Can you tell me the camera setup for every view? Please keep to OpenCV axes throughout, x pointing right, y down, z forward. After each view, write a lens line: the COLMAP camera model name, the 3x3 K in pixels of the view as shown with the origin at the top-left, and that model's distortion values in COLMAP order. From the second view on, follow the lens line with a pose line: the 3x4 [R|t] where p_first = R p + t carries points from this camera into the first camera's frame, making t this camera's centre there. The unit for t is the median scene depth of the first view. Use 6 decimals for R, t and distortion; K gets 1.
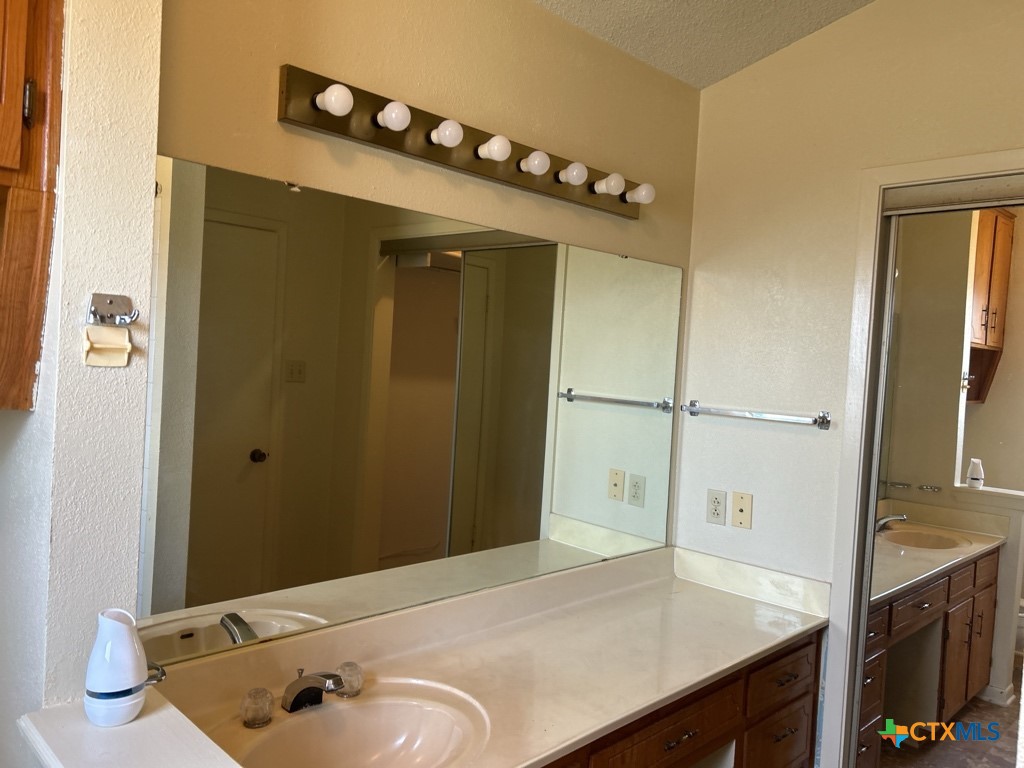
lens RADIAL K [[778.7, 0, 512.0], [0, 778.7, 384.0], [0, 0, 1]] dist [0.056872, -0.079583]
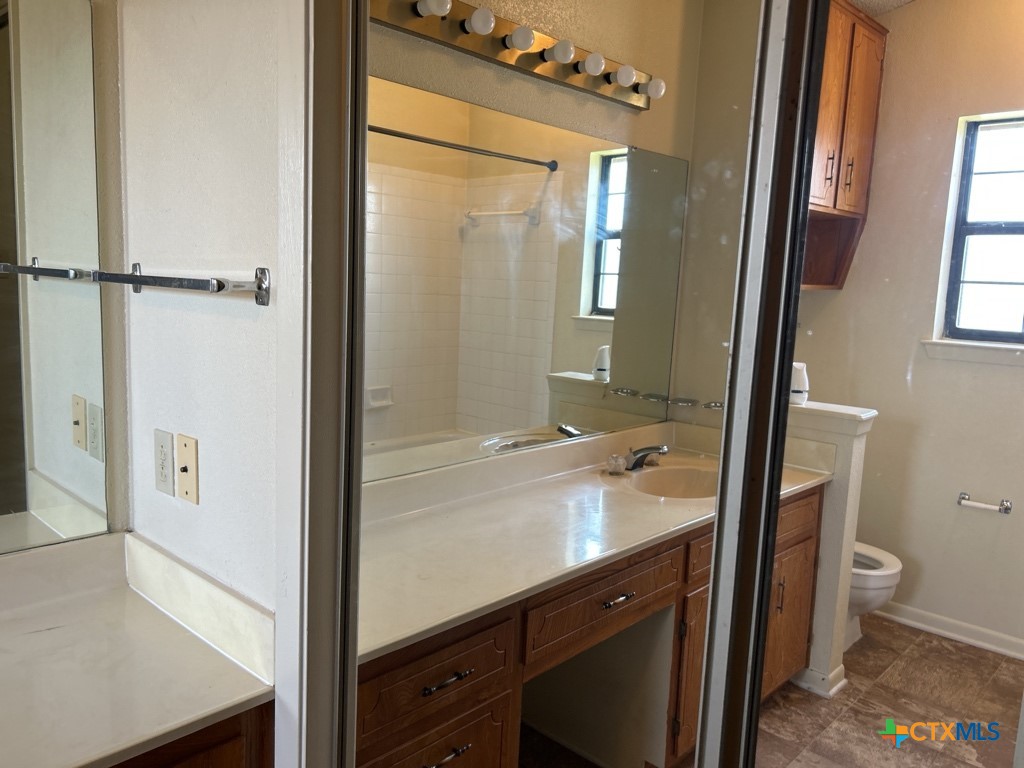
lens RADIAL K [[778.7, 0, 512.0], [0, 778.7, 384.0], [0, 0, 1]] dist [0.056872, -0.079583]
pose [[0.999275, -0.023478, 0.029961, 0.421539], [0.020229, 0.994319, 0.104498, 0.046843], [-0.032244, -0.103816, 0.994074, 0.405570]]
